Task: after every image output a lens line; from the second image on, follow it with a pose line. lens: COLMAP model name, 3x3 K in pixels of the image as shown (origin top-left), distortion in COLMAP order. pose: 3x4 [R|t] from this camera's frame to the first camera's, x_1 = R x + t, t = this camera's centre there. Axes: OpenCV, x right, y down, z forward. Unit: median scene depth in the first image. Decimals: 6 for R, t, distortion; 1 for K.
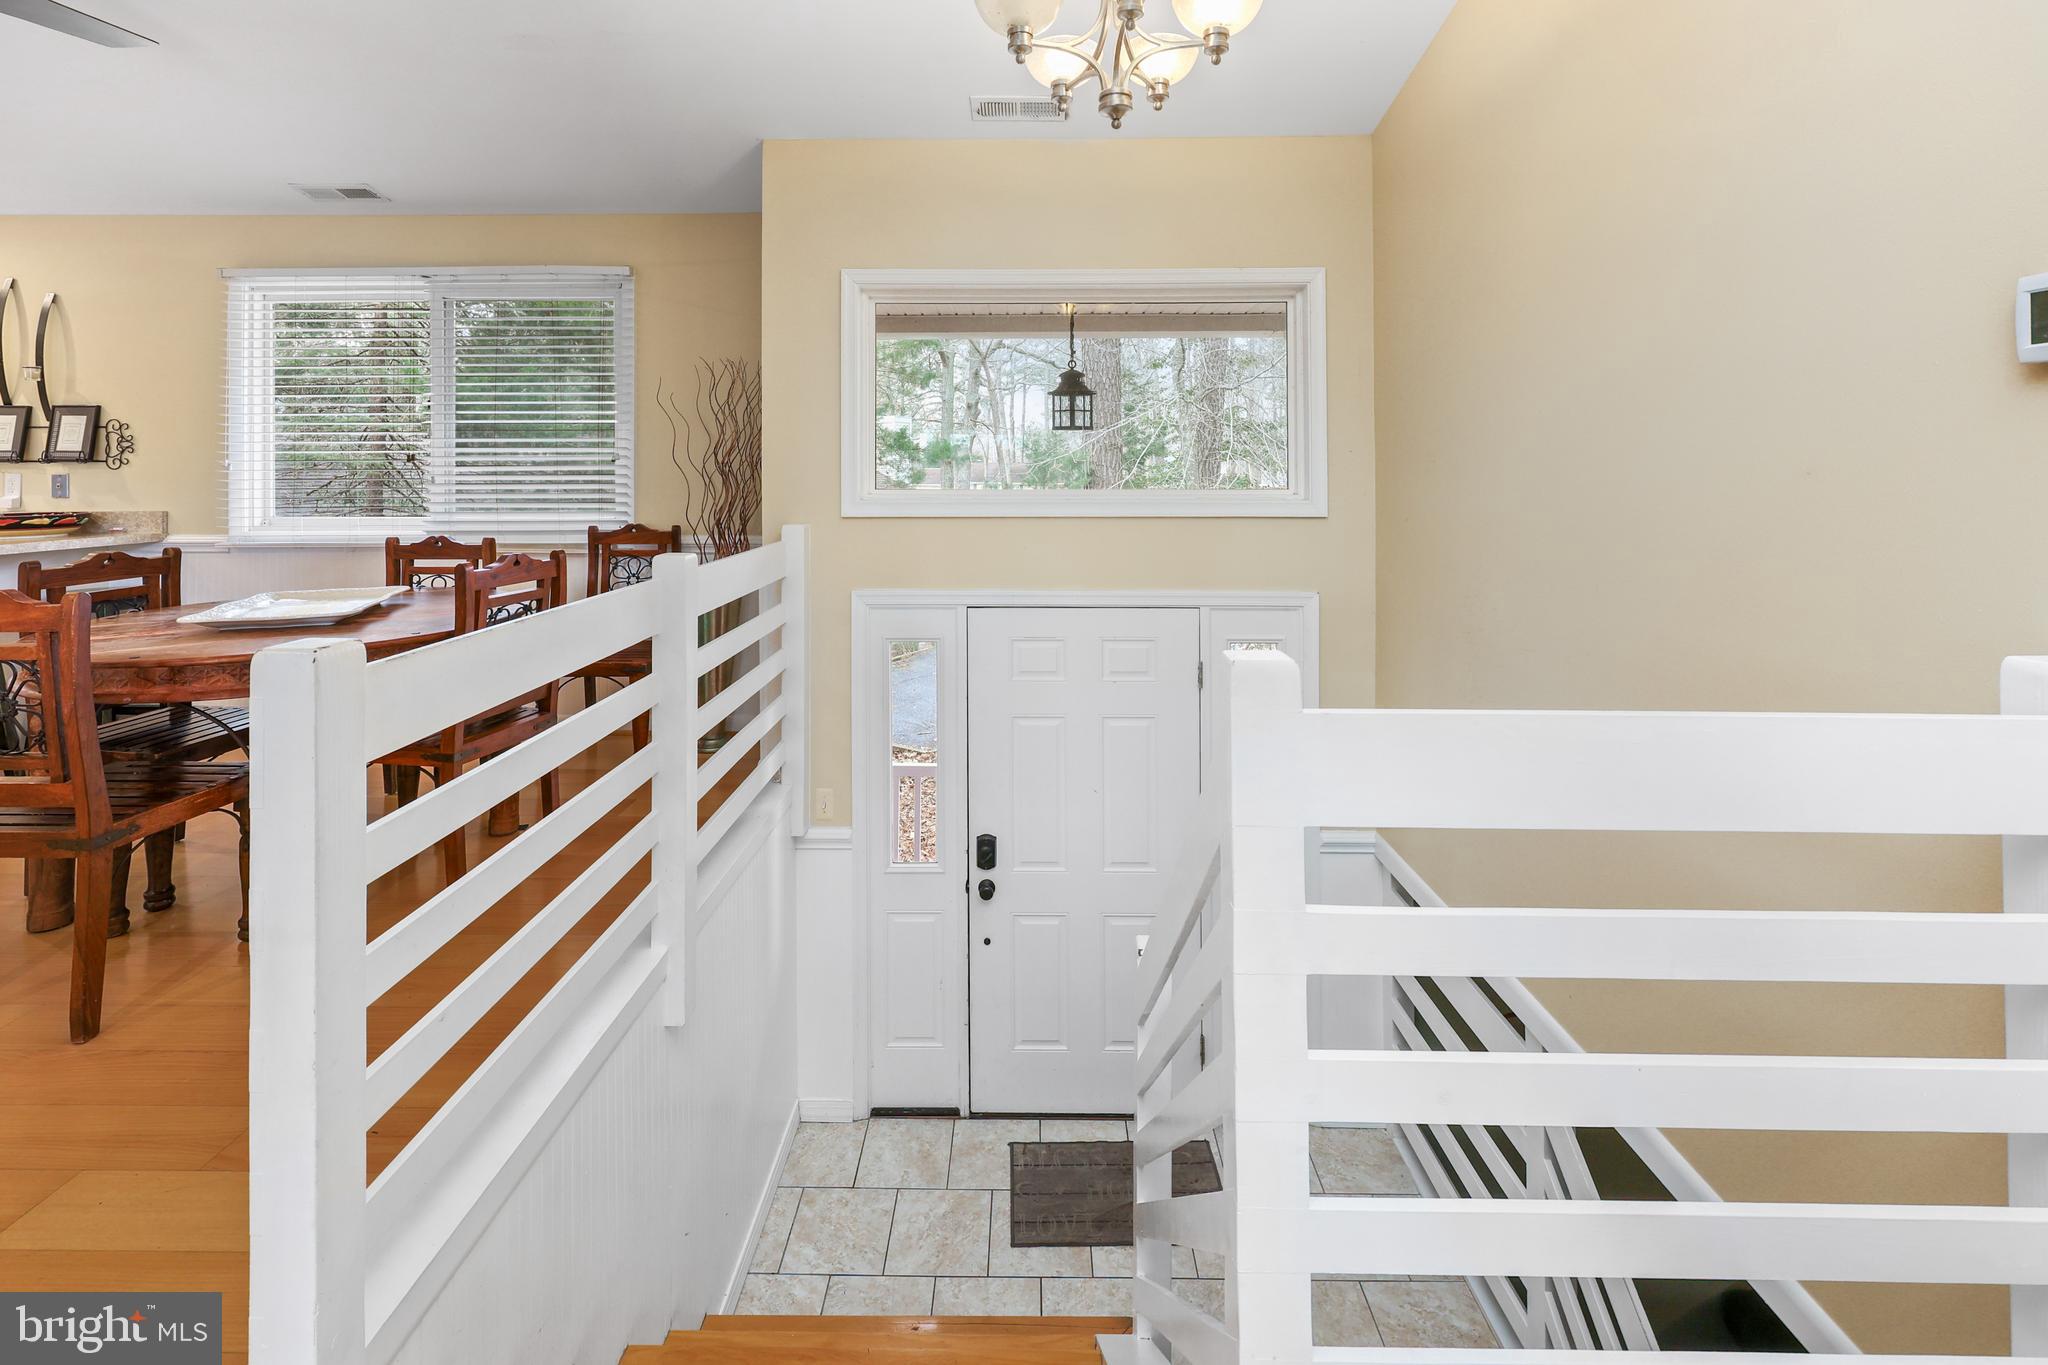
lens RADIAL K [[888.2, 0, 1036.3], [0, 888.2, 468.8], [0, 0, 1]] dist [-0.002059, 0.000109]
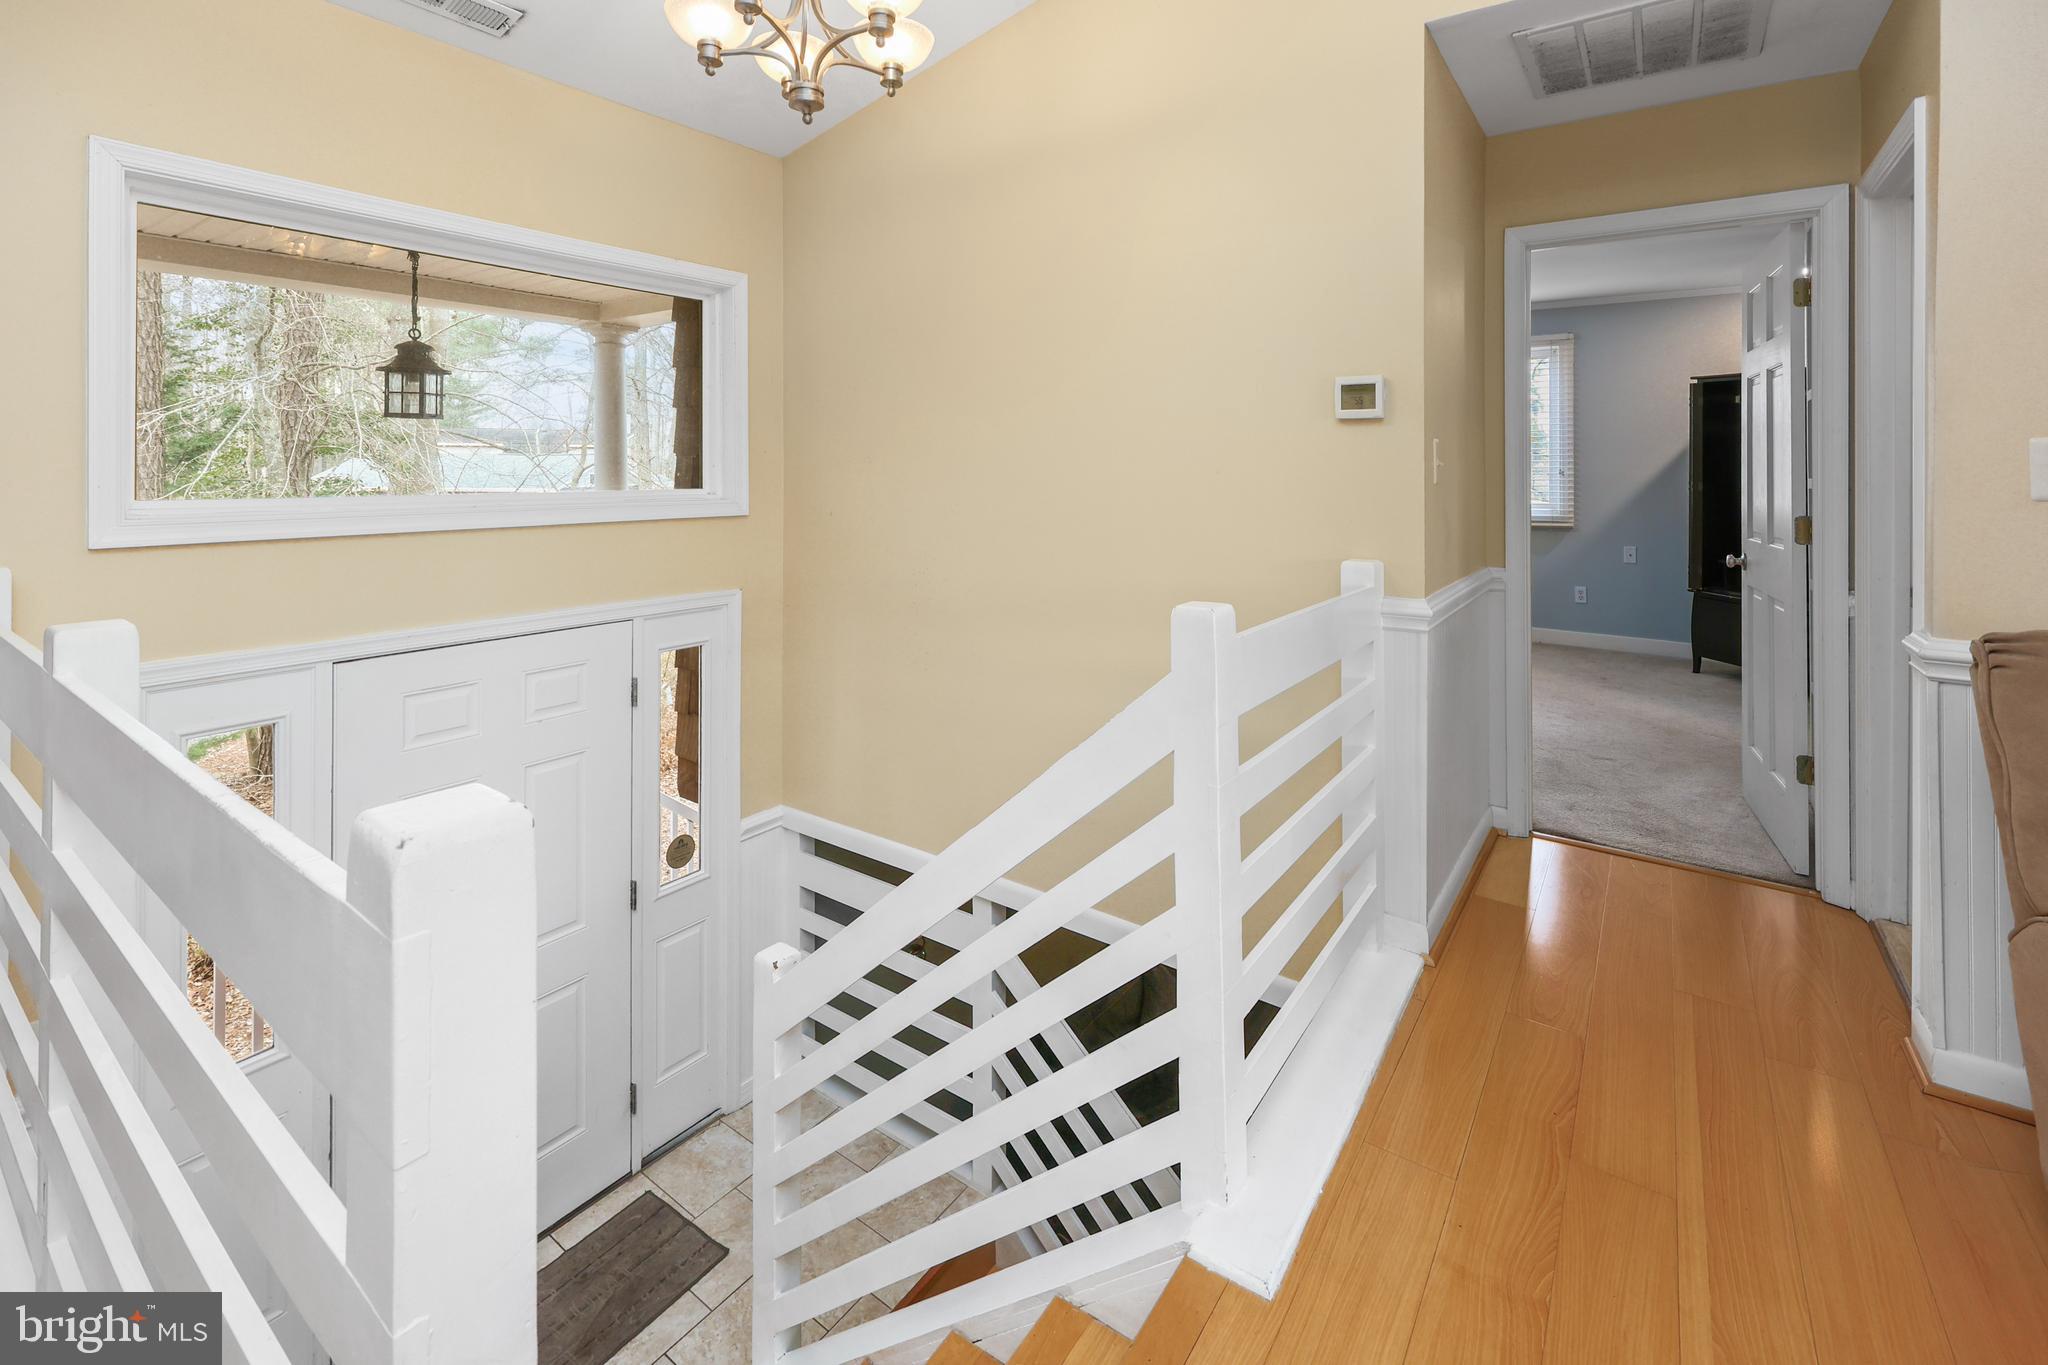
lens RADIAL K [[888.2, 0, 1036.3], [0, 888.2, 468.8], [0, 0, 1]] dist [-0.002059, 0.000109]
pose [[0.573948, 0.001457, 0.818891, -0.313689], [-0.001289, 0.999999, -0.000875, 0.000266], [-0.818891, -0.000554, 0.573949, 0.123726]]
